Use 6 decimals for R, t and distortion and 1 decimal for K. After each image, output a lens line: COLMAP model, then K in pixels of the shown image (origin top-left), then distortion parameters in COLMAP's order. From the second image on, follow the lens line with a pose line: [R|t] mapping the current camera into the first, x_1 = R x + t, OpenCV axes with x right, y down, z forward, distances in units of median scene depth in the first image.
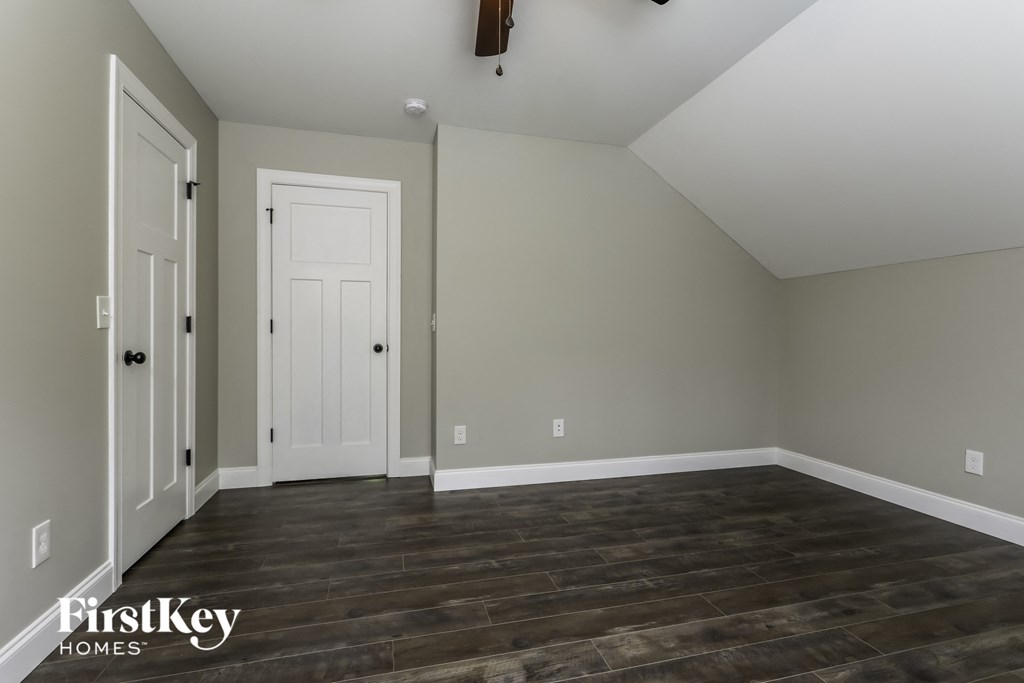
lens RADIAL K [[496.4, 0, 514.9], [0, 496.4, 340.8], [0, 0, 1]] dist [0.004703, 0.000006]
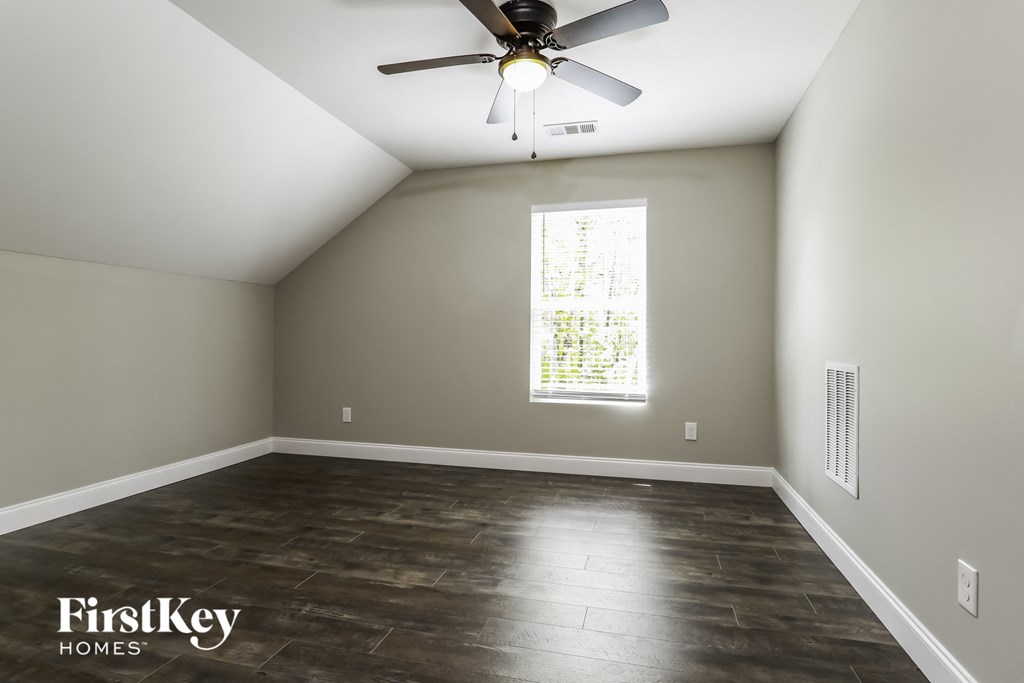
lens RADIAL K [[496.4, 0, 514.9], [0, 496.4, 340.8], [0, 0, 1]] dist [0.004703, 0.000006]
pose [[-0.864819, -0.013491, 0.501902, -0.552518], [-0.004684, 0.999812, 0.018803, -0.029120], [-0.502061, 0.013910, -0.864720, 1.695826]]
